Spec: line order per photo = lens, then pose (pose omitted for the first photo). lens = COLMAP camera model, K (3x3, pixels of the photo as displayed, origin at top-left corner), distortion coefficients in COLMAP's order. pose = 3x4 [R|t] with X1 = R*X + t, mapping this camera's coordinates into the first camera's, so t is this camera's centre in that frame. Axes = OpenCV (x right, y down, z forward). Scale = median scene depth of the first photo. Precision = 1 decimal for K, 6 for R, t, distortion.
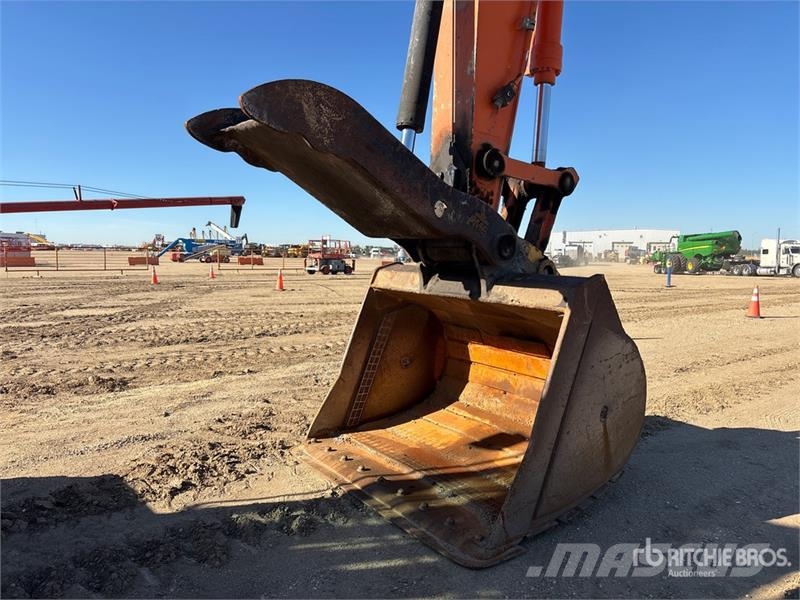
lens RADIAL K [[609.7, 0, 400.0], [0, 609.7, 300.0], [0, 0, 1]] dist [0.023976, -0.008758]
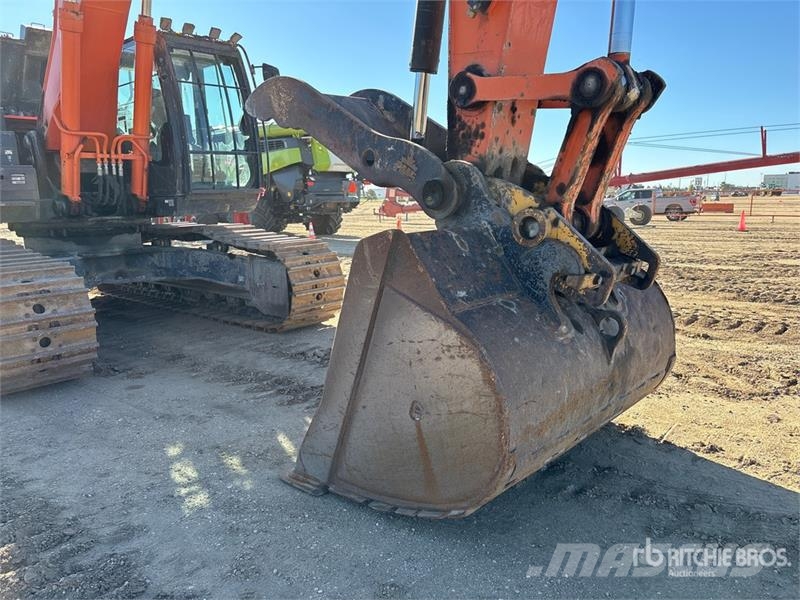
lens RADIAL K [[609.7, 0, 400.0], [0, 609.7, 300.0], [0, 0, 1]] dist [0.023976, -0.008758]
pose [[0.179777, 0.148690, -0.972405, 1.060706], [-0.061231, 0.988285, 0.139798, -0.058767], [0.981800, 0.034408, 0.186776, 0.834597]]
